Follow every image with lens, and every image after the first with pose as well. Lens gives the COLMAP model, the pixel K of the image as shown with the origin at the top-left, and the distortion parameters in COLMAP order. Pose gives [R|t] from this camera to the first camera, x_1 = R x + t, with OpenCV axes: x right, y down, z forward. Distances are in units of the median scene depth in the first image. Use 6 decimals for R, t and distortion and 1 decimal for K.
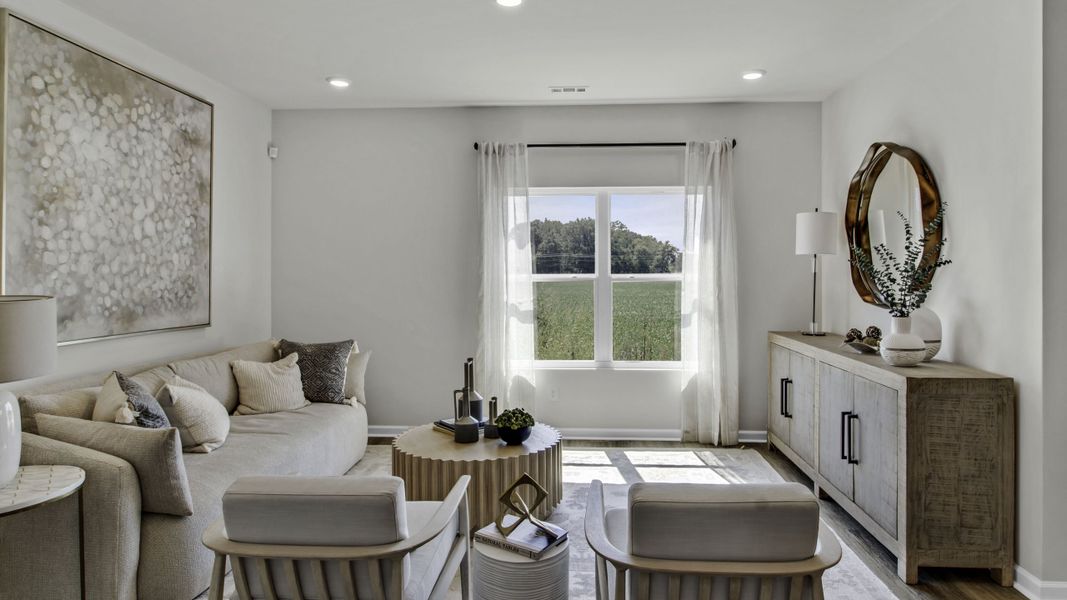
lens RADIAL K [[629.4, 0, 552.7], [0, 629.4, 273.9], [0, 0, 1]] dist [-0.000972, -0.001433]
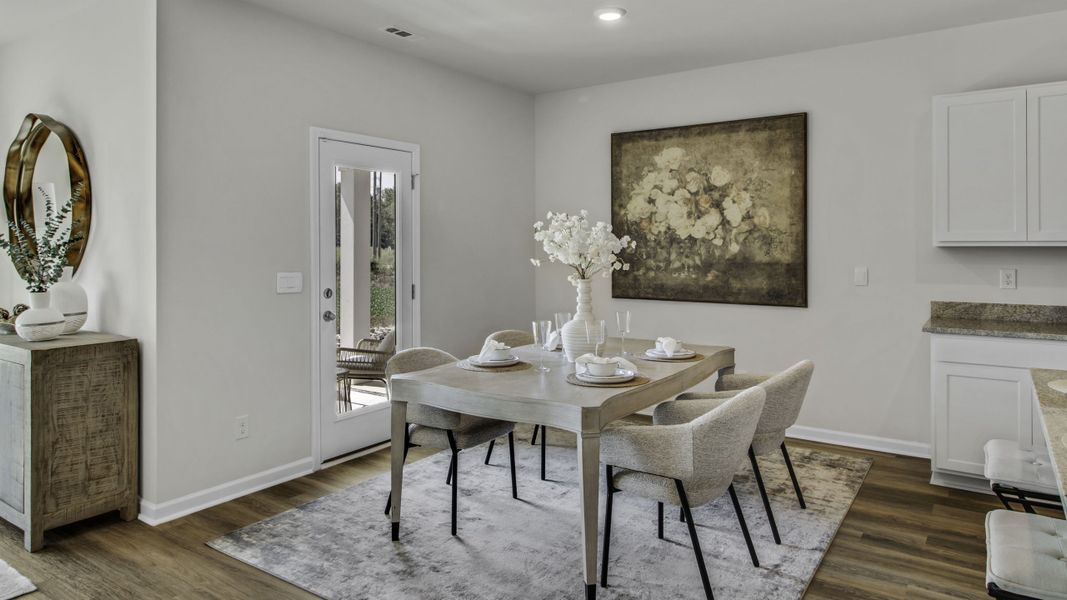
lens RADIAL K [[662.5, 0, 530.6], [0, 662.5, 243.4], [0, 0, 1]] dist [0.001458, -0.000601]
pose [[0.524778, 0.000856, 0.851239, 0.050237], [0.005461, 0.999976, -0.004372, -0.000677], [-0.851221, 0.006943, 0.524761, -0.185484]]
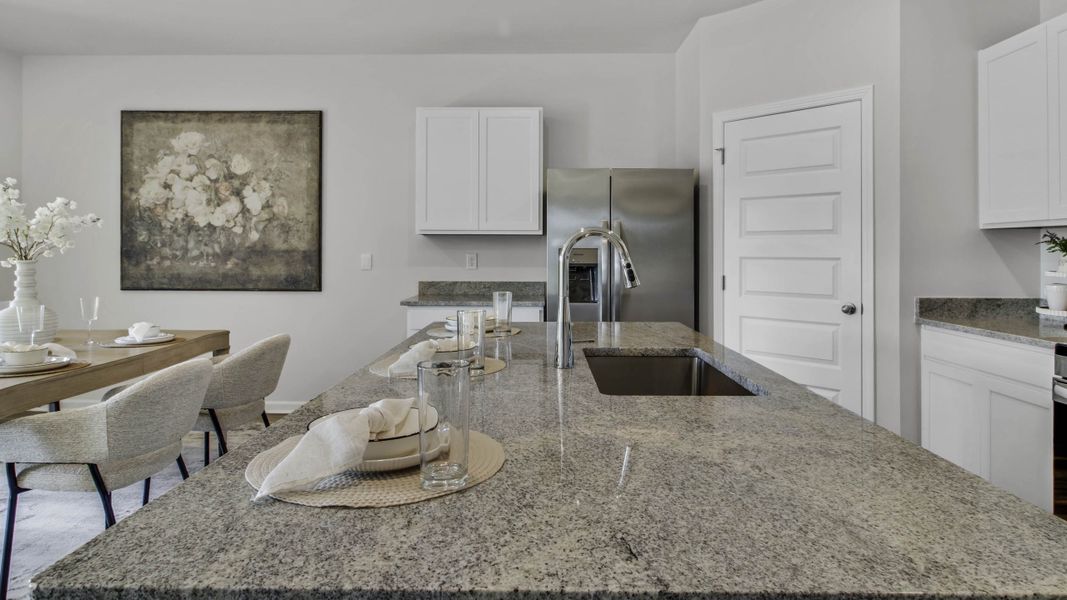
lens RADIAL K [[632.7, 0, 530.2], [0, 632.7, 247.3], [0, 0, 1]] dist [-0.000991, 0.000471]
pose [[-0.039918, 0.003807, 0.999196, 0.081658], [-0.000116, 0.999993, -0.003814, 0.031553], [-0.999203, -0.000268, -0.039917, -0.341567]]
